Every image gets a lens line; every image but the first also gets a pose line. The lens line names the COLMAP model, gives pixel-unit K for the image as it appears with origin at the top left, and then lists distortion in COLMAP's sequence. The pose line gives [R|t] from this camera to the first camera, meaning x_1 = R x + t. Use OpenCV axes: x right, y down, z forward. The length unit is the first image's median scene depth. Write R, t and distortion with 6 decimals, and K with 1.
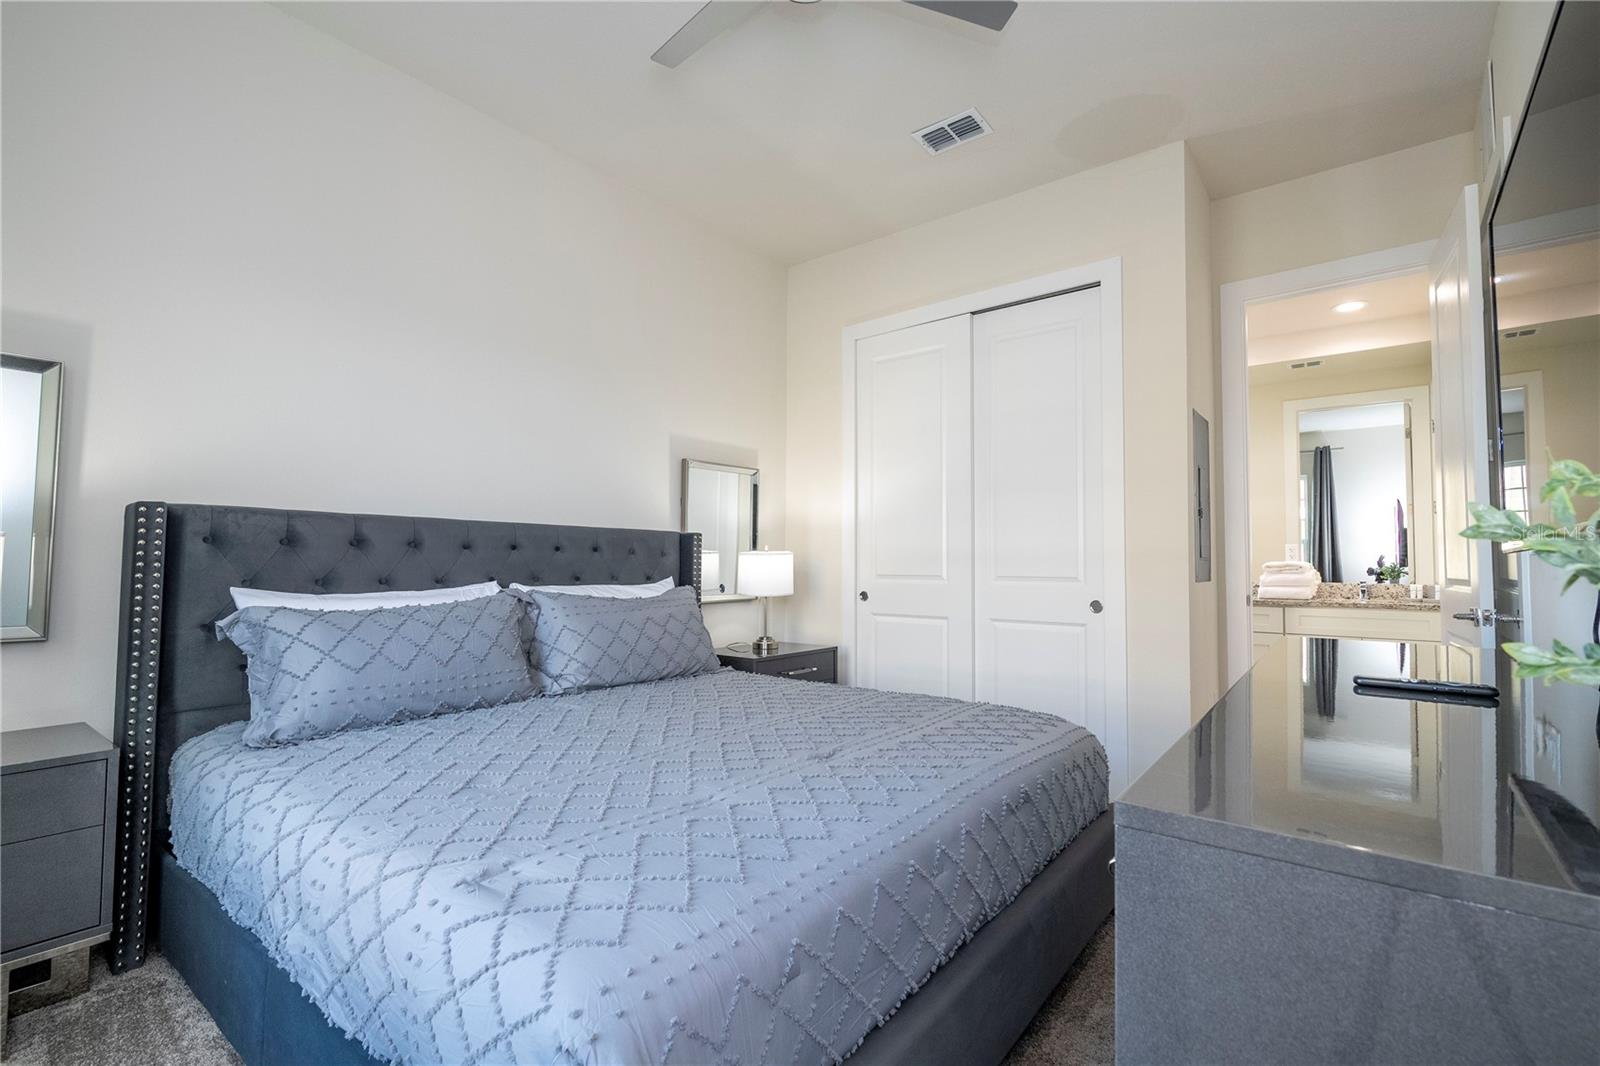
lens RADIAL K [[720.4, 0, 800.0], [0, 720.4, 533.0], [0, 0, 1]] dist [-0.003123, 0.000134]
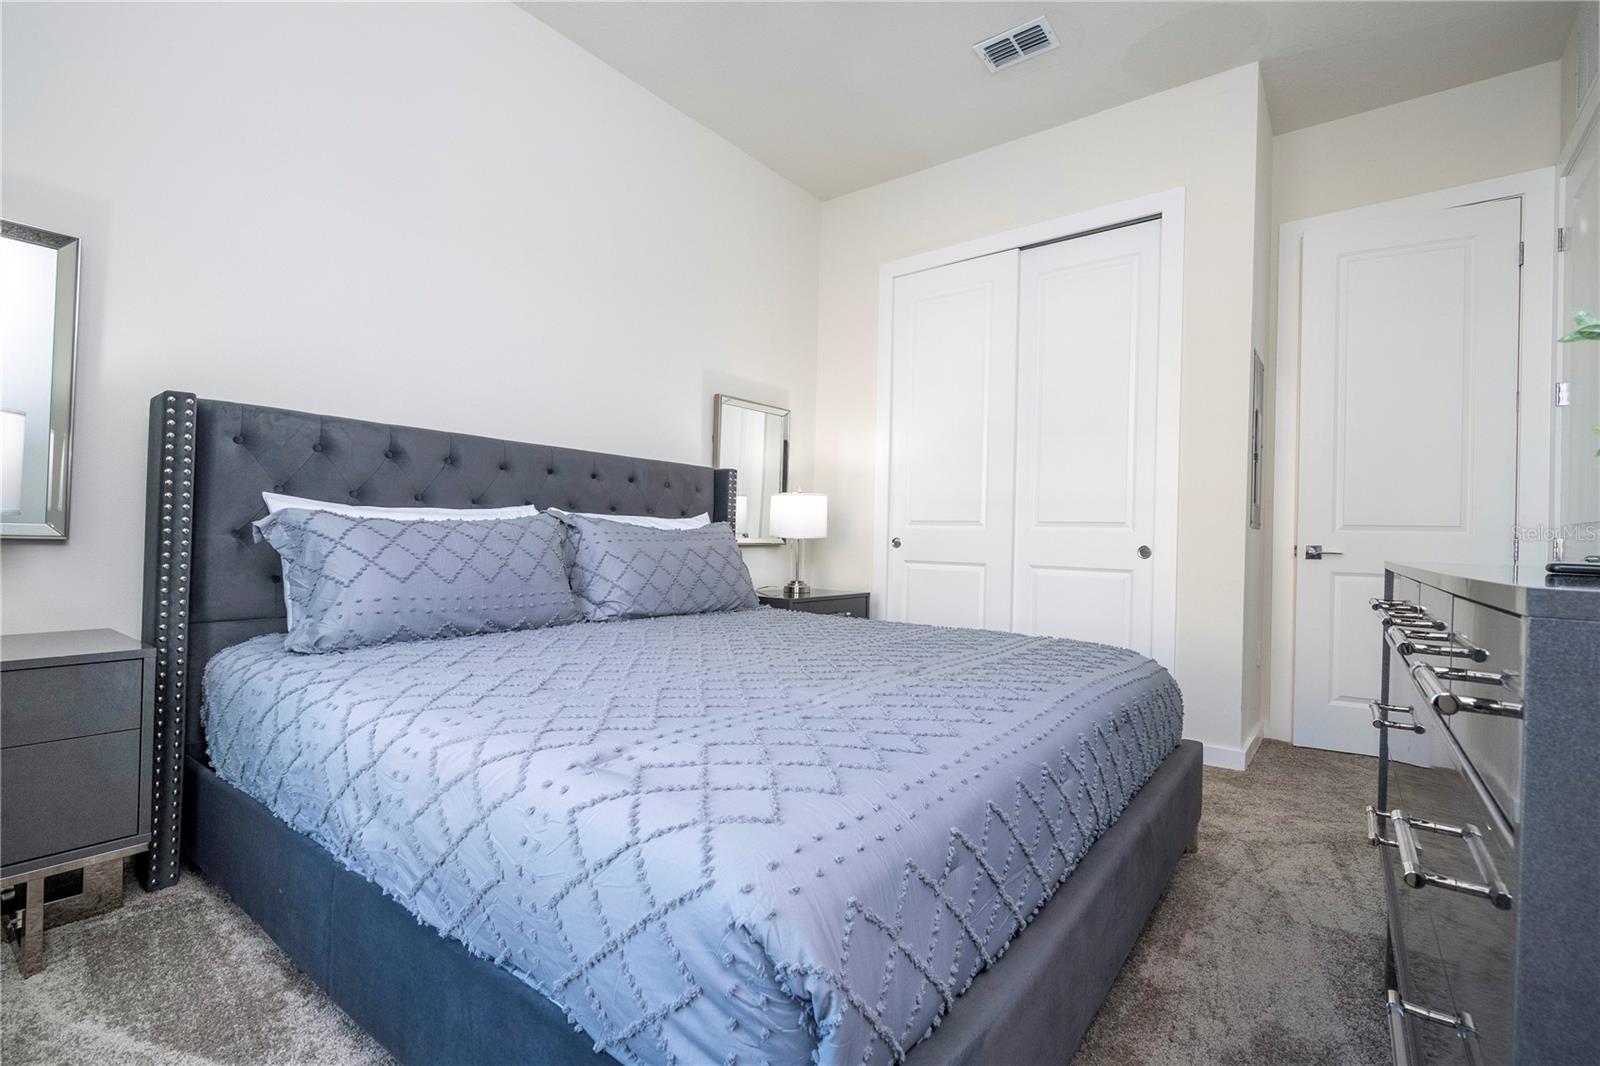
lens RADIAL K [[720.4, 0, 800.0], [0, 720.4, 533.0], [0, 0, 1]] dist [-0.003123, 0.000134]
pose [[0.999692, 0.020639, 0.013794, -0.116501], [-0.021131, 0.999108, 0.036549, 0.087852], [-0.013028, -0.036829, 0.999237, 0.060377]]
